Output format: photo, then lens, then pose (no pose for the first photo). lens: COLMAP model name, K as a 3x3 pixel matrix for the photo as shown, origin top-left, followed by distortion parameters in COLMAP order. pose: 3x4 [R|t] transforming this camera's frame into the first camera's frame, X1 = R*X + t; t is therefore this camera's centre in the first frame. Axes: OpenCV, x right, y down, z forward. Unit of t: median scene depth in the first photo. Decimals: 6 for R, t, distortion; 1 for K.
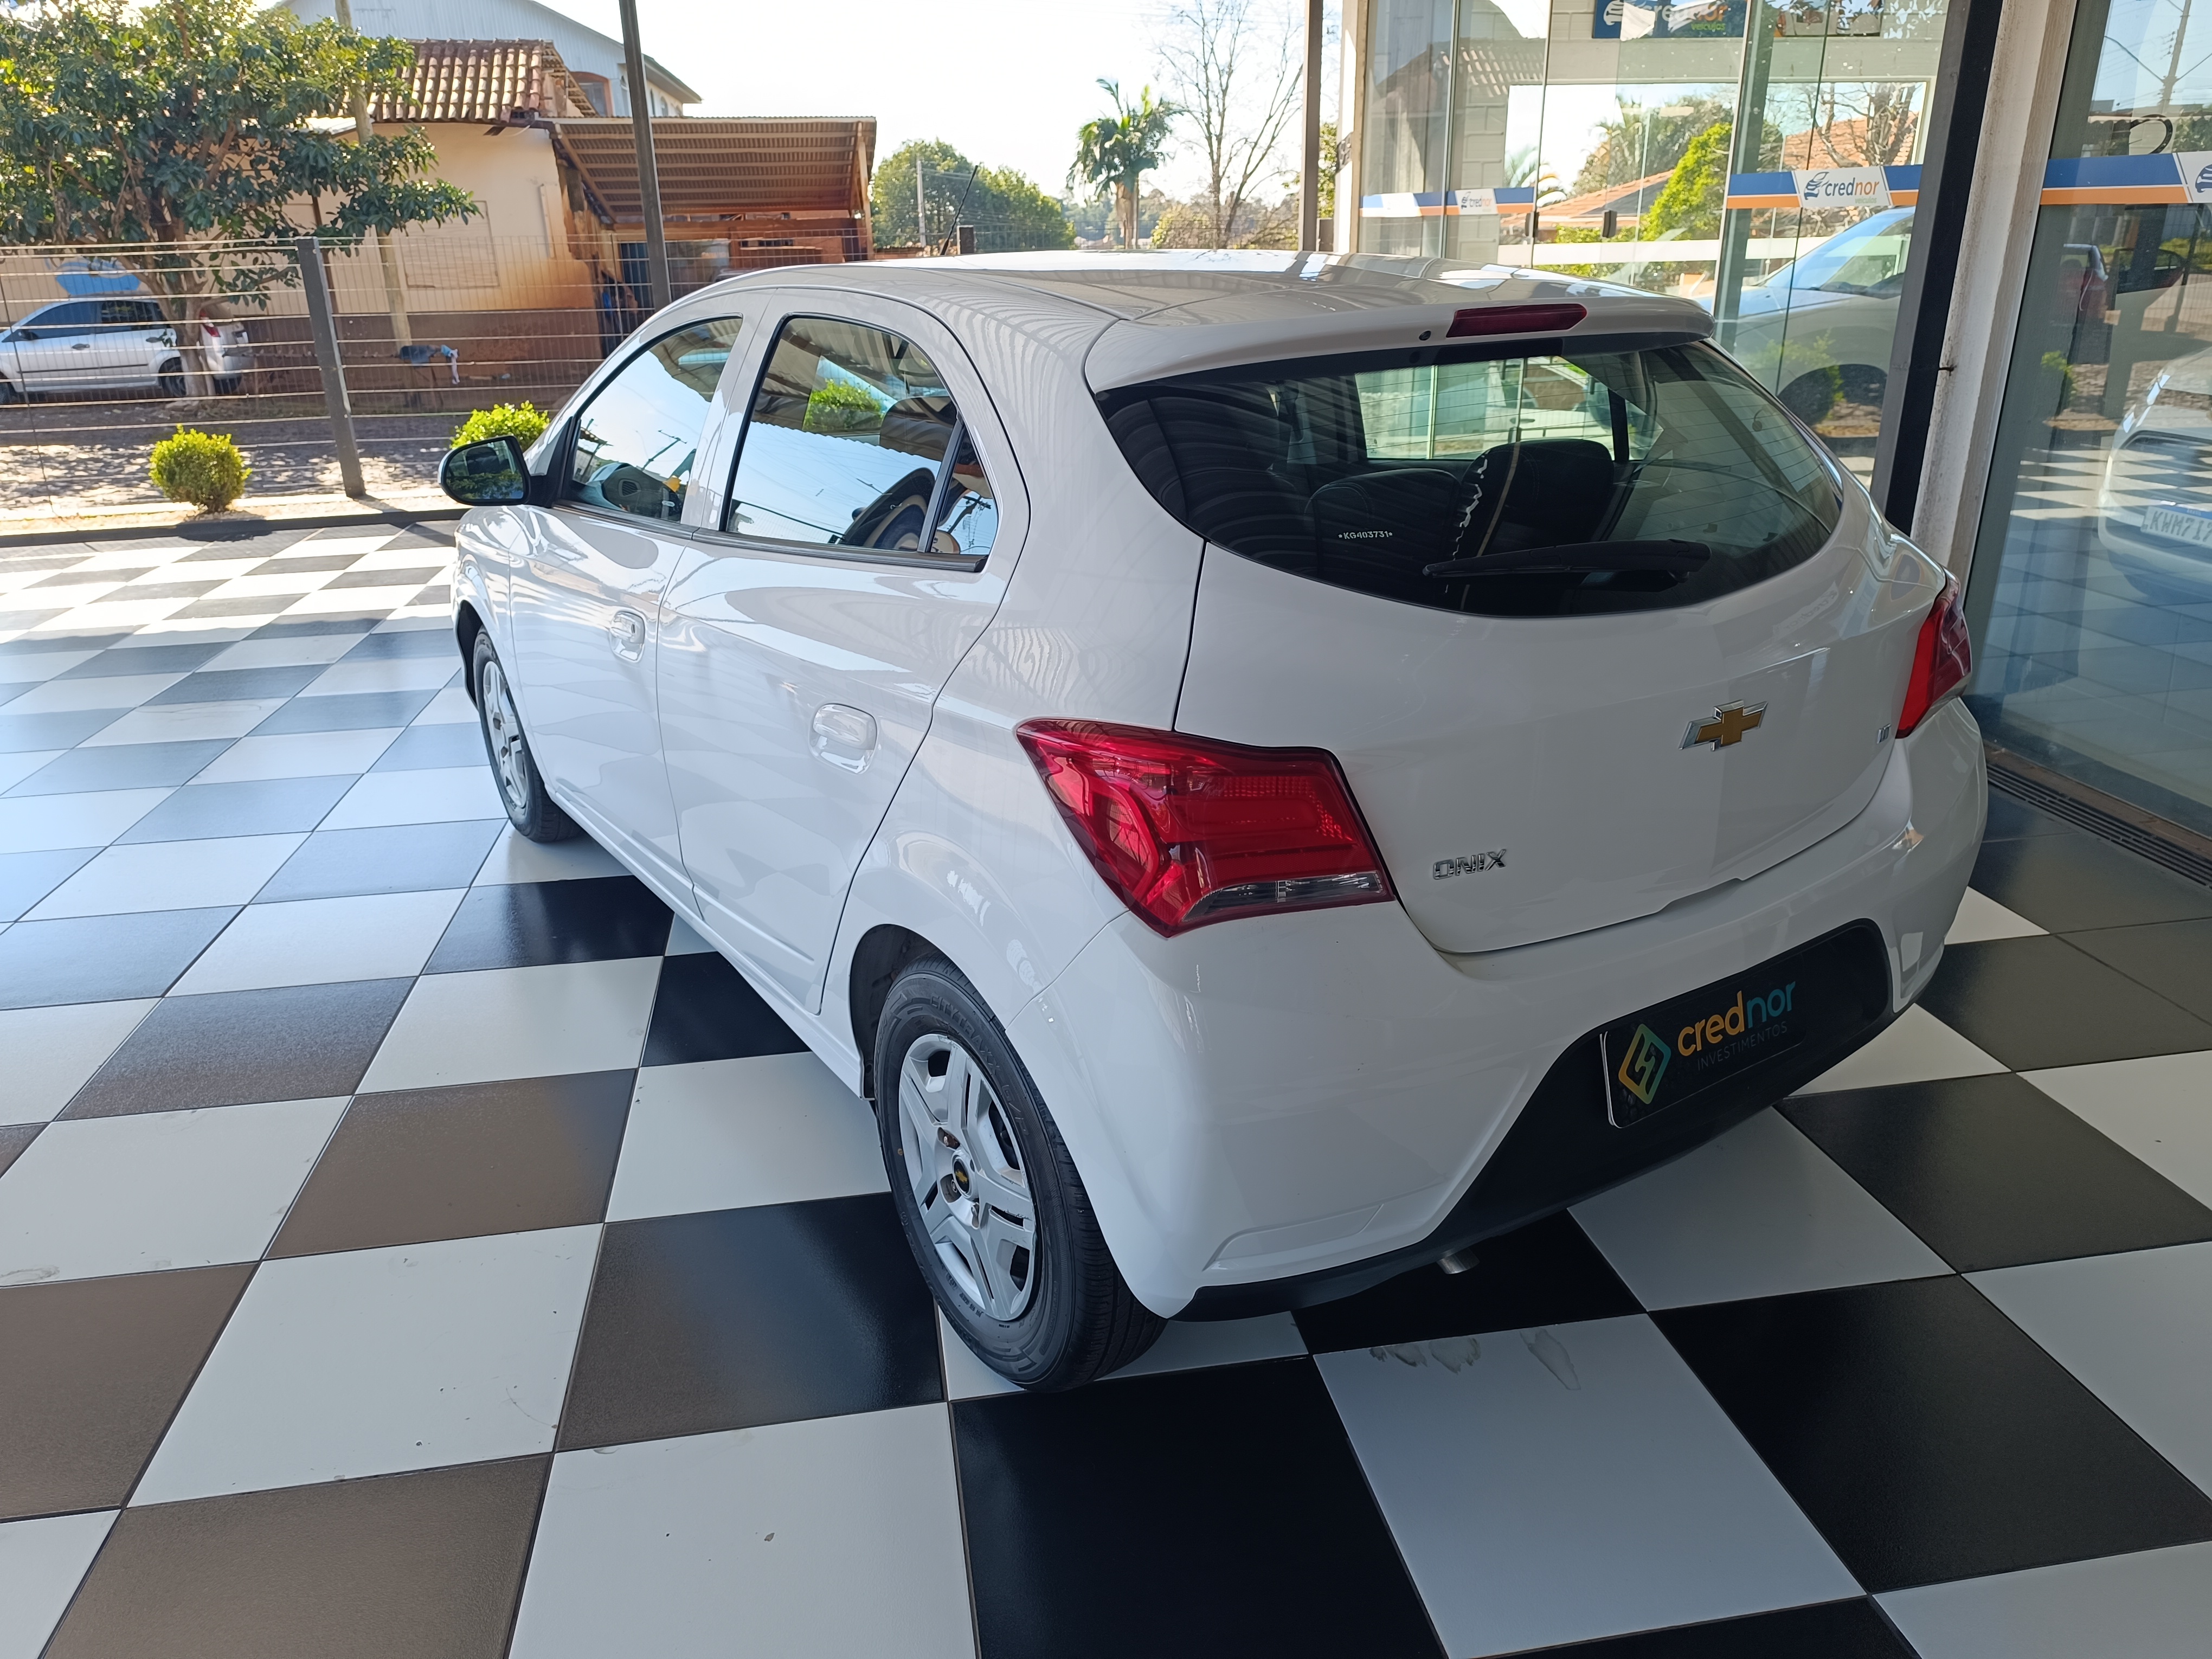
lens RADIAL K [[1549.6, 0, 1106.0], [0, 1549.6, 829.5], [0, 0, 1]] dist [0.027578, -0.040978]
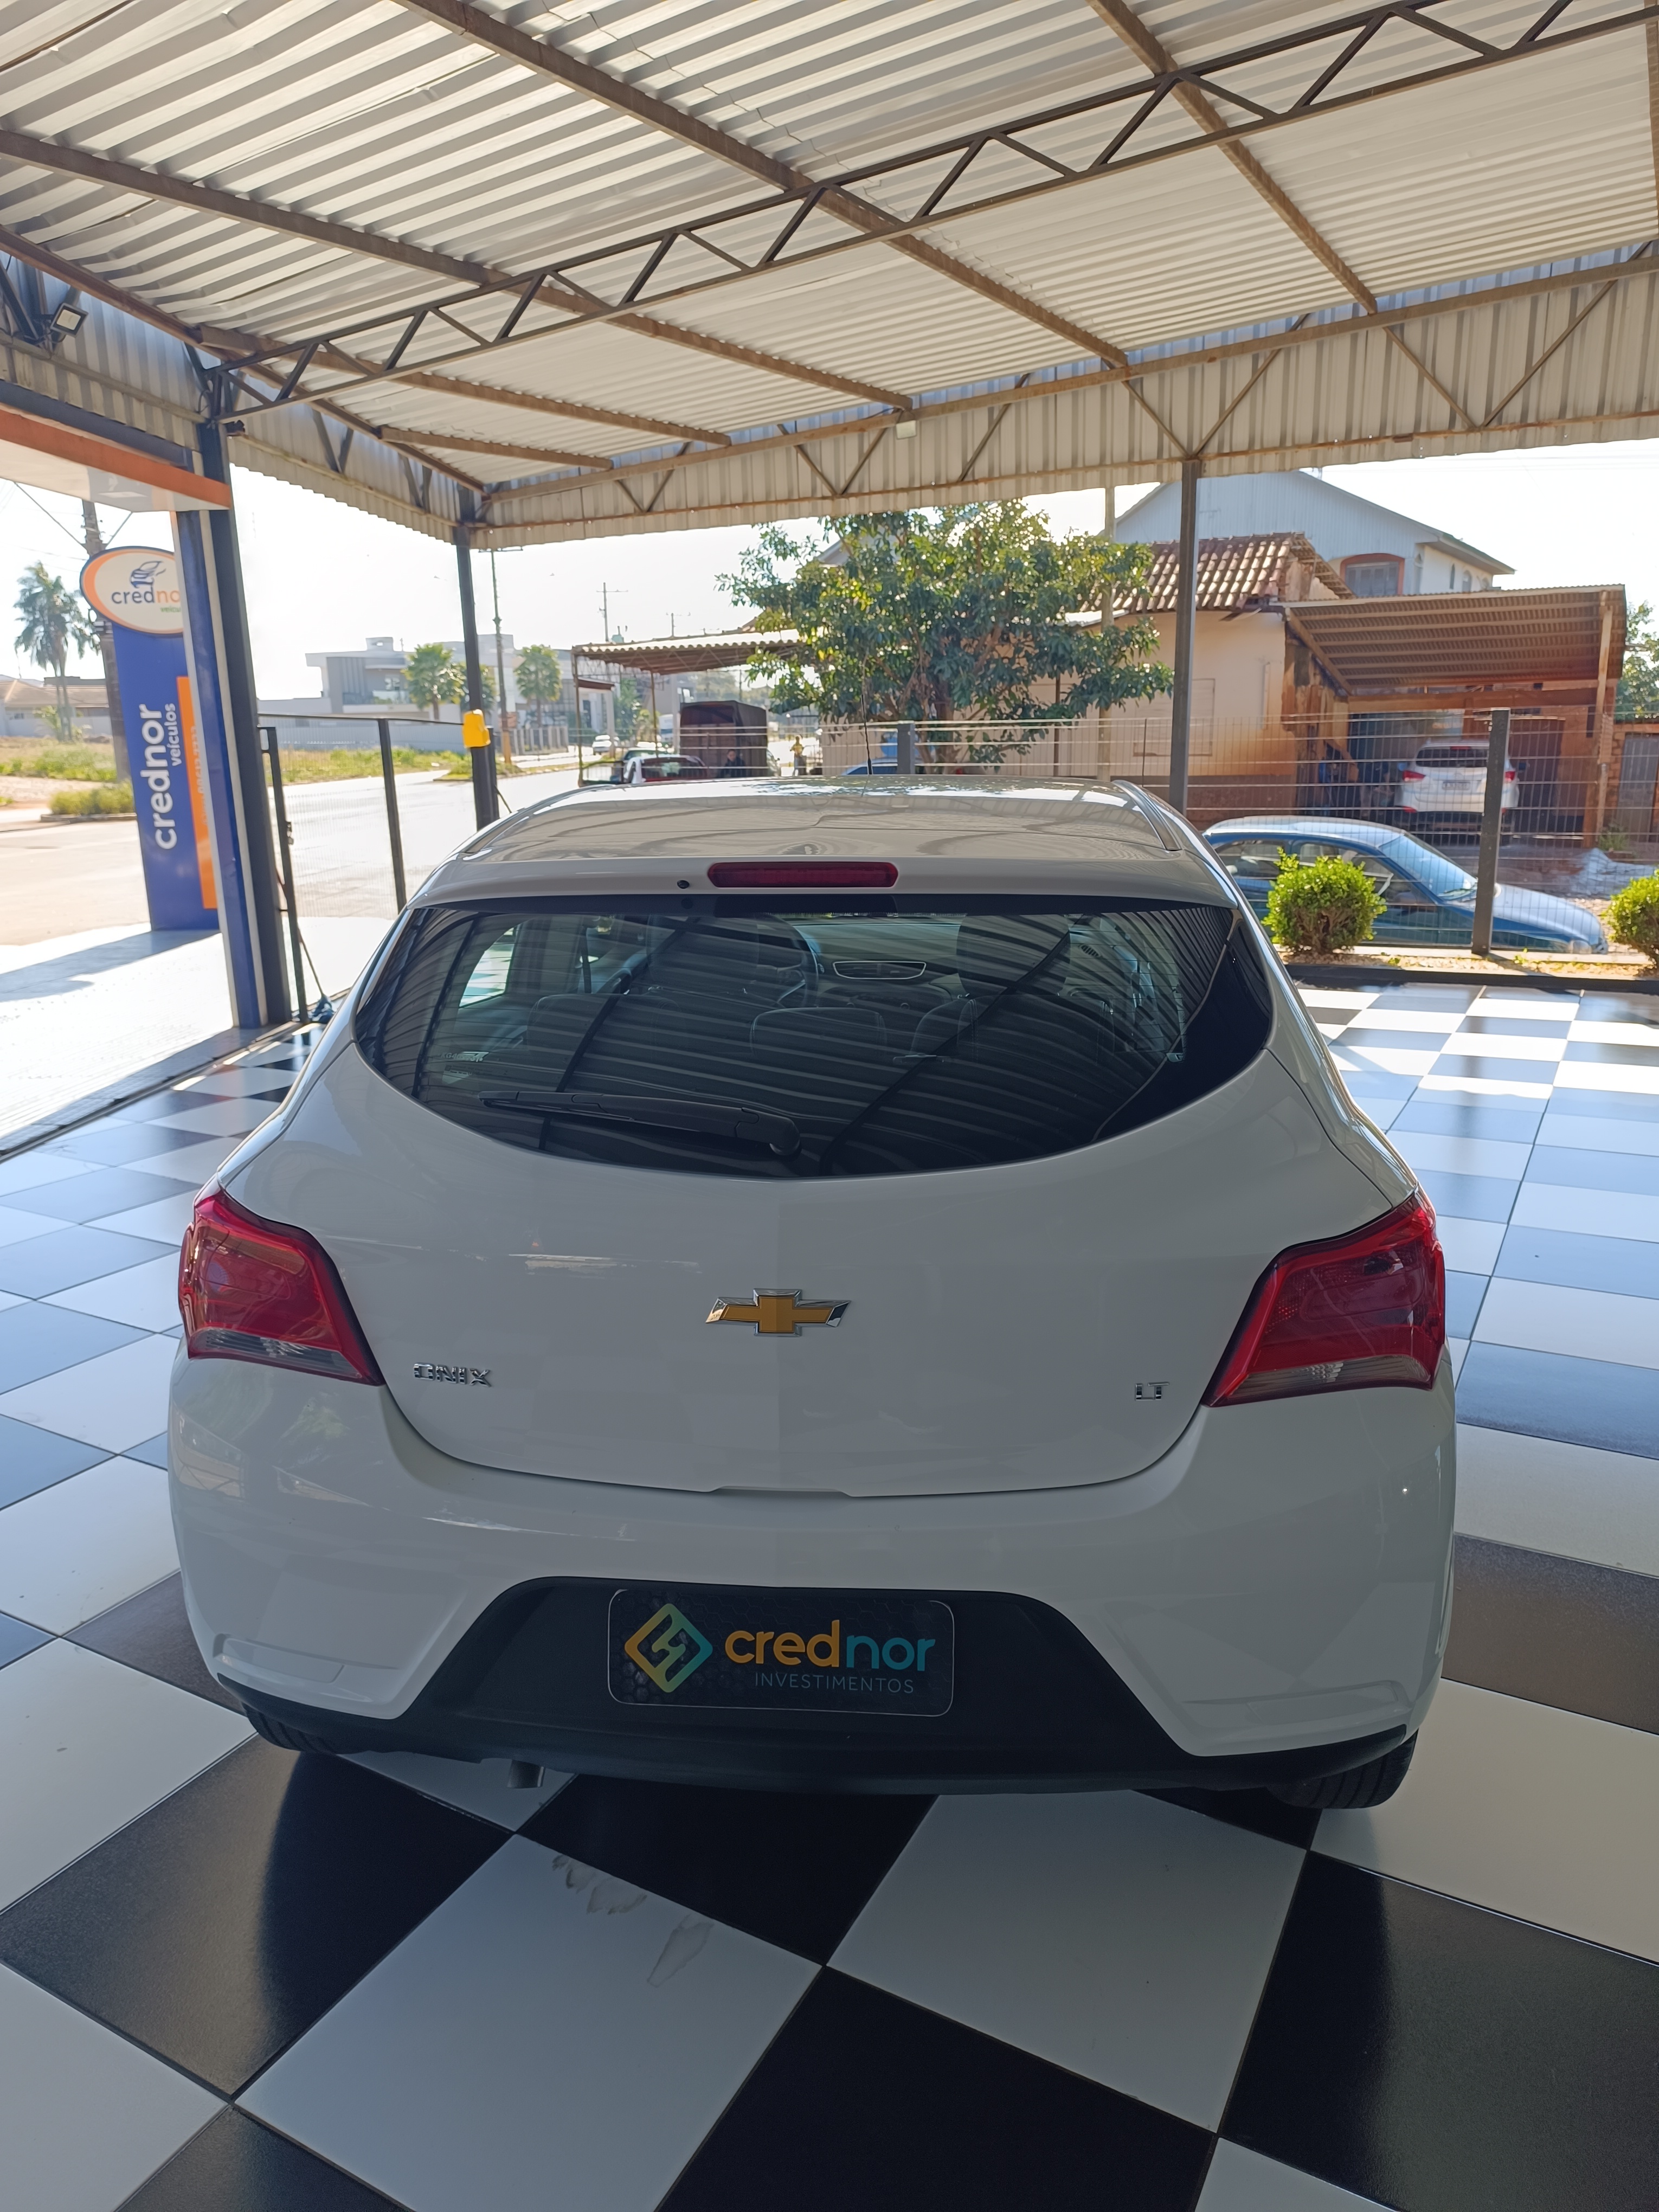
lens RADIAL K [[1549.6, 0, 829.5], [0, 1549.6, 1106.0], [0, 0, 1]] dist [0.027578, -0.040978]
pose [[0.772977, 0.156335, -0.614870, 0.113272], [-0.221680, 0.974630, -0.030876, -0.019297], [0.594444, 0.160171, 0.788024, 0.031319]]
